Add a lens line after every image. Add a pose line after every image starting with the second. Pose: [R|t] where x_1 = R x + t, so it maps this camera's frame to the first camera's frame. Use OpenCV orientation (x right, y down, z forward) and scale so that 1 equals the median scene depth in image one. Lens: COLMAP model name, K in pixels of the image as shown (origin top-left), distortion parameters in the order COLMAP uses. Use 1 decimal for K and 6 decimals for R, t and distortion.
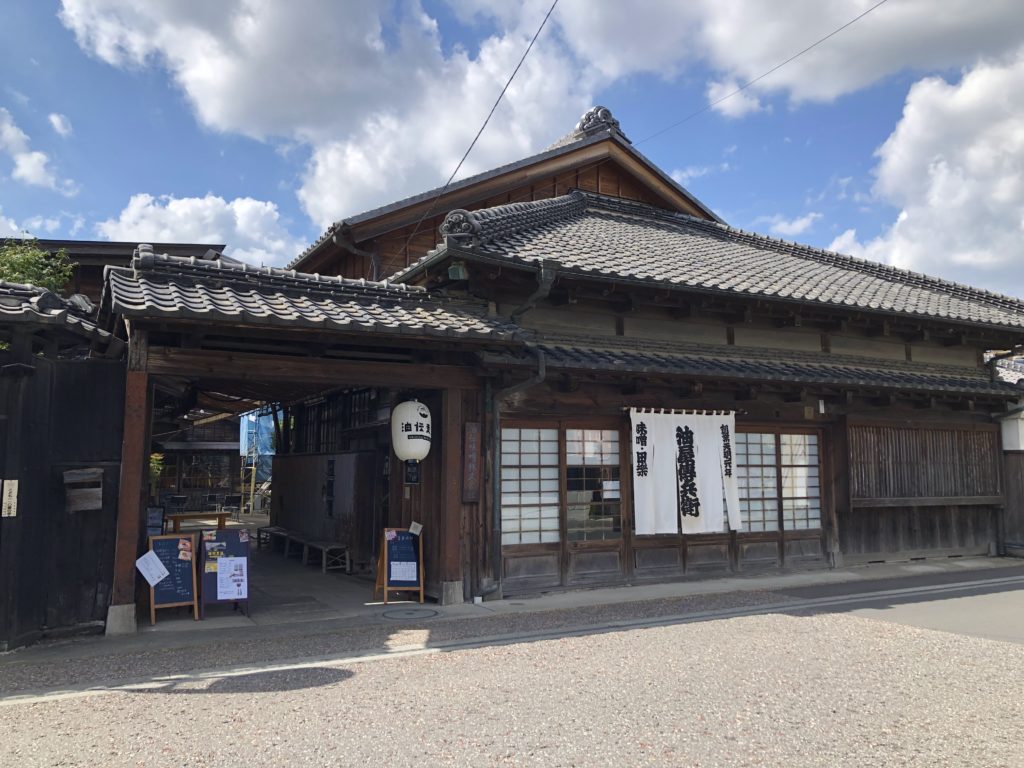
lens RADIAL K [[815.2, 0, 512.0], [0, 815.2, 384.0], [0, 0, 1]] dist [0.003521, -0.005621]
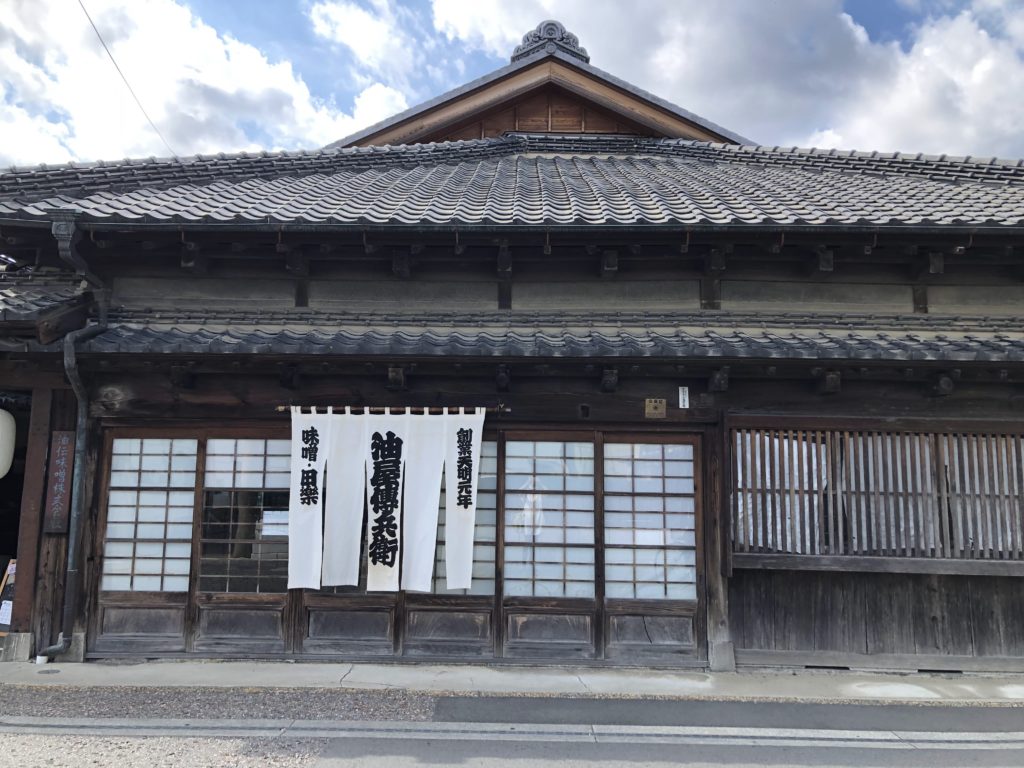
lens RADIAL K [[848.8, 0, 511.9], [0, 848.8, 399.1], [0, 0, 1]] dist [0.025061, -0.006363]
pose [[0.870386, -0.046263, -0.490192, 0.657625], [0.034653, 0.998863, -0.032740, 0.051942], [0.491150, 0.011509, 0.870999, 0.442156]]
